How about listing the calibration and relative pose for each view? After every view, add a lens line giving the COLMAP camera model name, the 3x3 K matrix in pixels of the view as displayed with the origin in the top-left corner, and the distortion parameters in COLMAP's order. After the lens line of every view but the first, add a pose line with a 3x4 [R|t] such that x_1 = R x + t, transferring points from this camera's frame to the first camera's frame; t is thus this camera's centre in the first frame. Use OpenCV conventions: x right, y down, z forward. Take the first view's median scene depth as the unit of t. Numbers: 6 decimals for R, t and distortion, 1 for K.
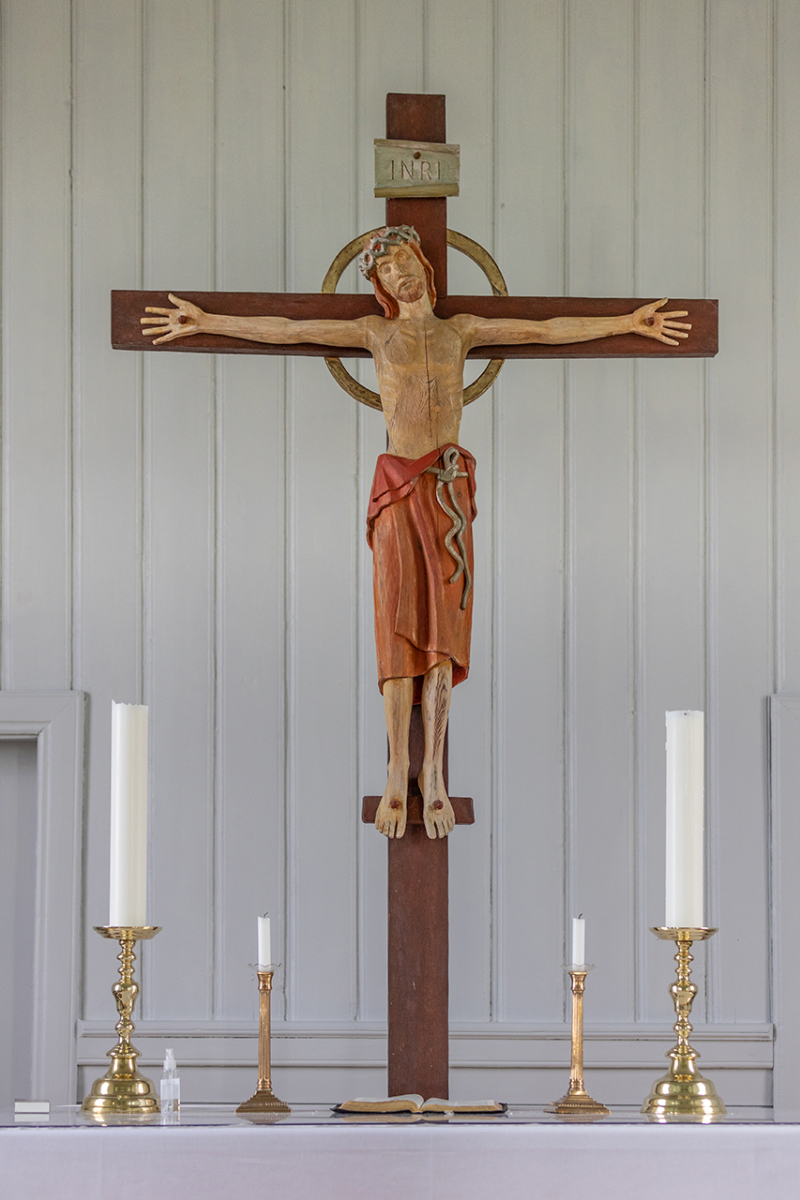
lens RADIAL K [[2394.5, 0, 399.9], [0, 2394.5, 599.8], [0, 0, 1]] dist [-0.013318, 0.000000]
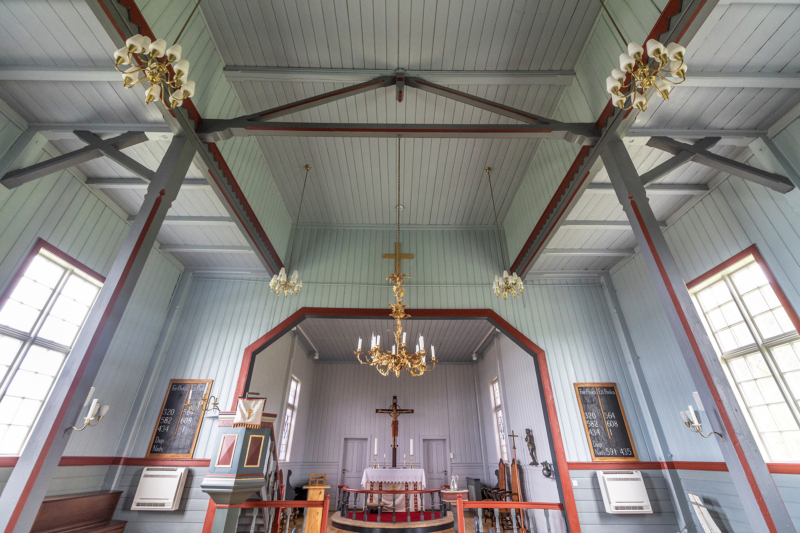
lens RADIAL K [[345.8, 0, 399.8], [0, 345.8, 264.9], [0, 0, 1]] dist [0.011970, -0.003231]
pose [[0.999728, 0.013634, 0.018947, -0.016247], [-0.003396, 0.888000, -0.459831, 0.079312], [-0.023094, 0.459641, 0.887804, -1.506230]]
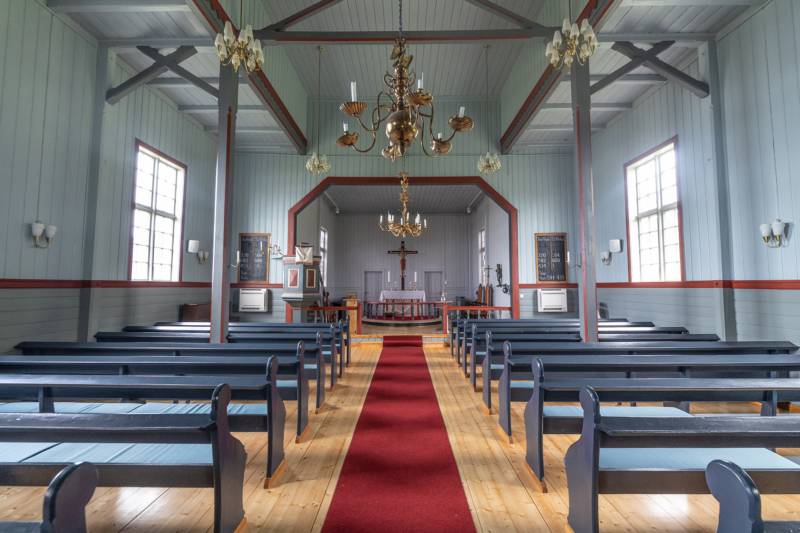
lens RADIAL K [[345.8, 0, 400.1], [0, 345.8, 264.1], [0, 0, 1]] dist [0.011970, -0.003231]
pose [[0.999993, -0.003246, 0.001702, -0.020905], [0.003302, 0.999411, -0.034157, 0.086531], [-0.001590, 0.034162, 0.999415, -1.960786]]
